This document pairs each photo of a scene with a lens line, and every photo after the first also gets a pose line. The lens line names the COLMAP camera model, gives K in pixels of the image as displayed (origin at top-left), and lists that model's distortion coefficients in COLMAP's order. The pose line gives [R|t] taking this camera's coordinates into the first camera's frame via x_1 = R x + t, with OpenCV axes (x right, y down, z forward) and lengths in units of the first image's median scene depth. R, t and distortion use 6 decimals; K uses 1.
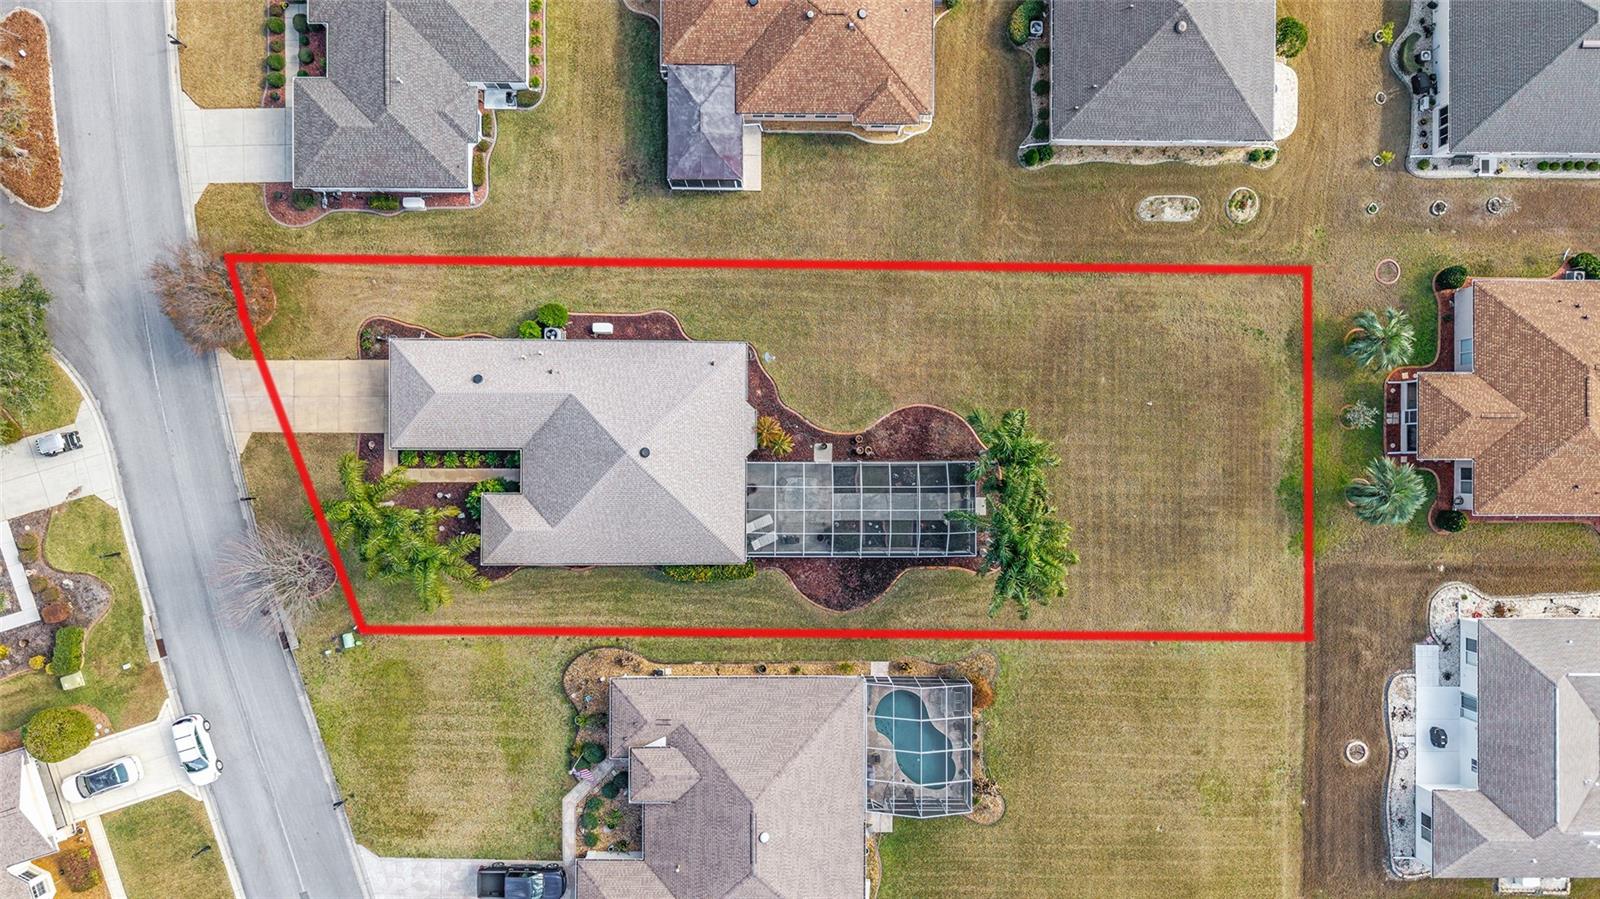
lens RADIAL K [[1068.7, 0, 800.0], [0, 1068.7, 449.5], [0, 0, 1]] dist [0.033610, -0.047398]
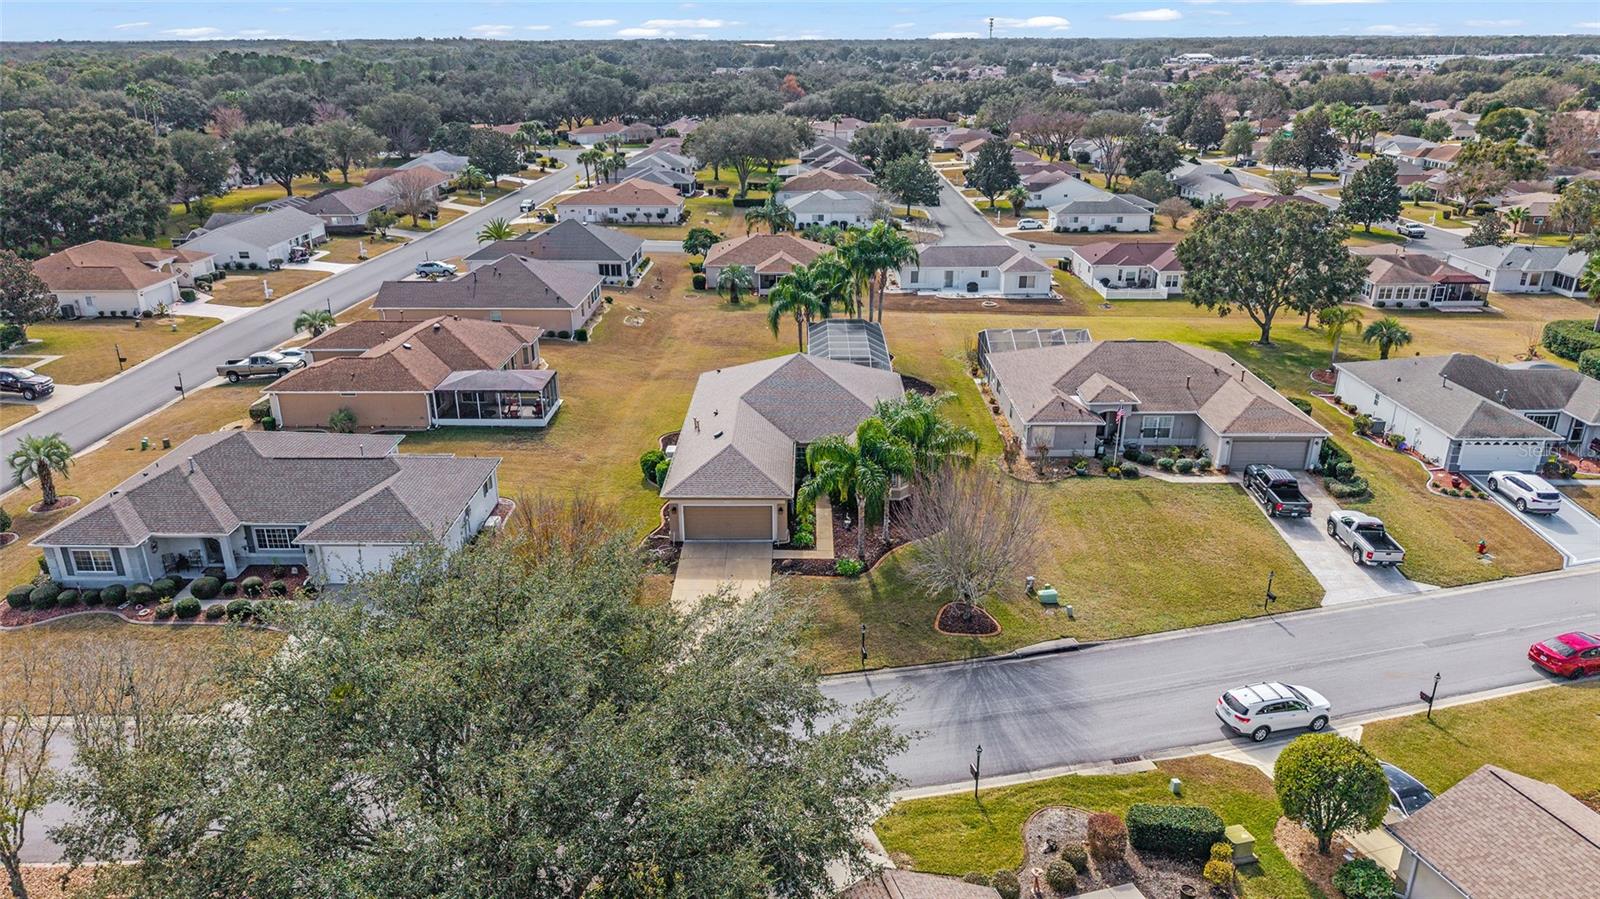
lens RADIAL K [[1068.7, 0, 800.0], [0, 1068.7, 449.5], [0, 0, 1]] dist [0.033610, -0.047398]
pose [[0.007556, -0.372566, 0.927975, -1.076608], [0.999964, 0.006386, -0.005578, 0.008218], [-0.003848, 0.927984, 0.372601, 0.628107]]
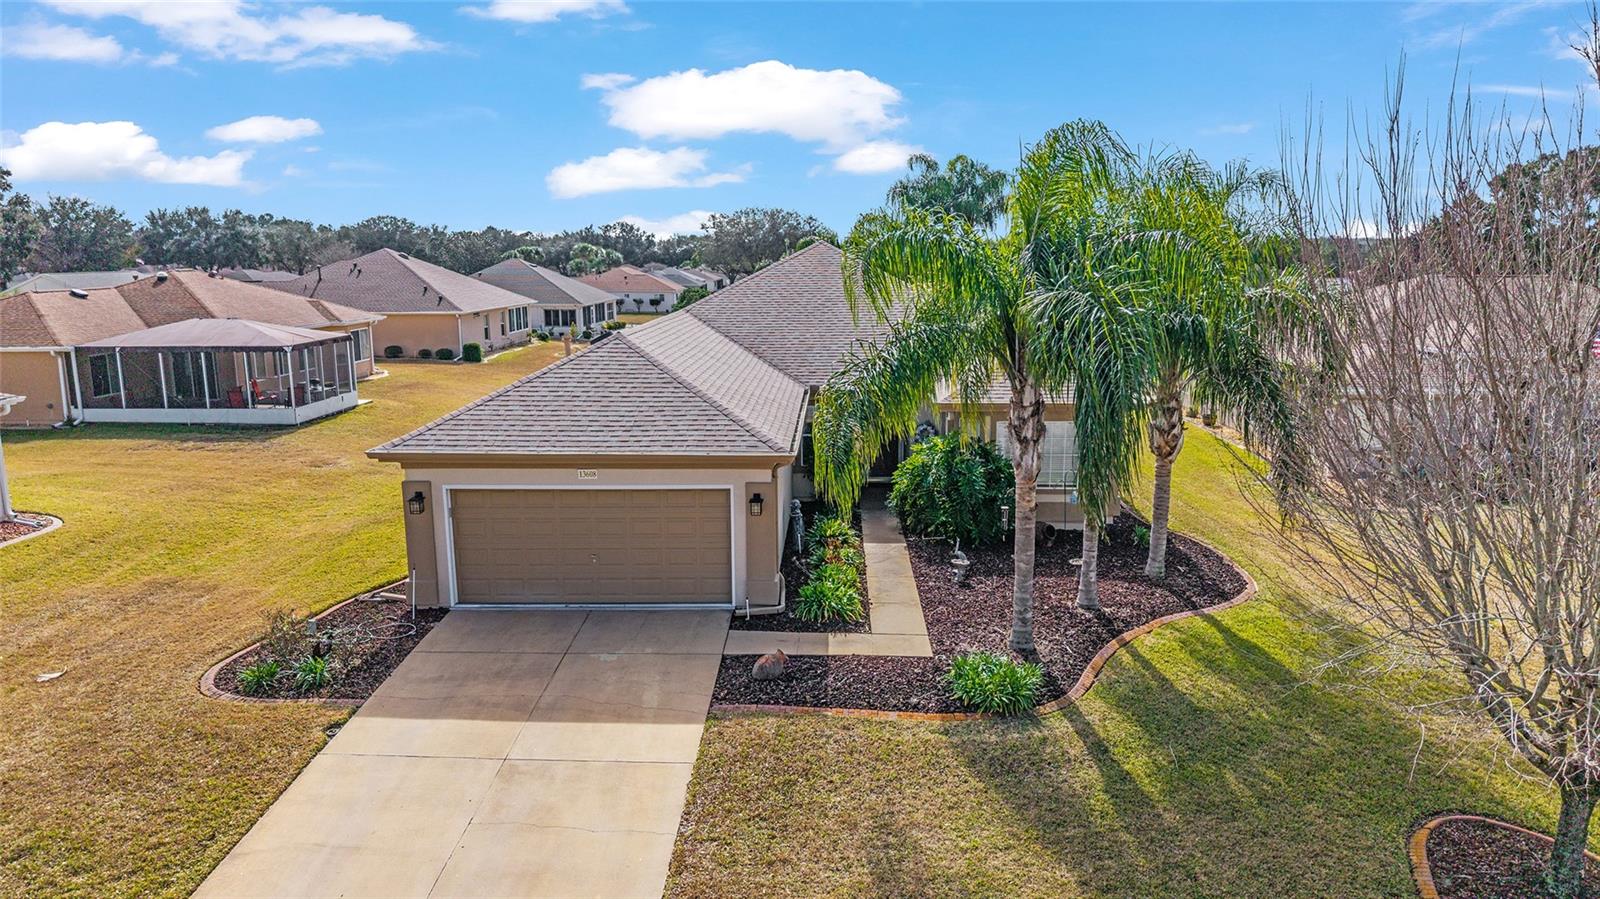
lens RADIAL K [[1068.7, 0, 800.0], [0, 1068.7, 449.5], [0, 0, 1]] dist [0.033610, -0.047398]
pose [[0.035784, -0.197252, 0.979700, -0.596970], [0.999359, 0.006508, -0.035191, 0.008564], [0.000566, 0.980331, 0.197358, 0.904835]]
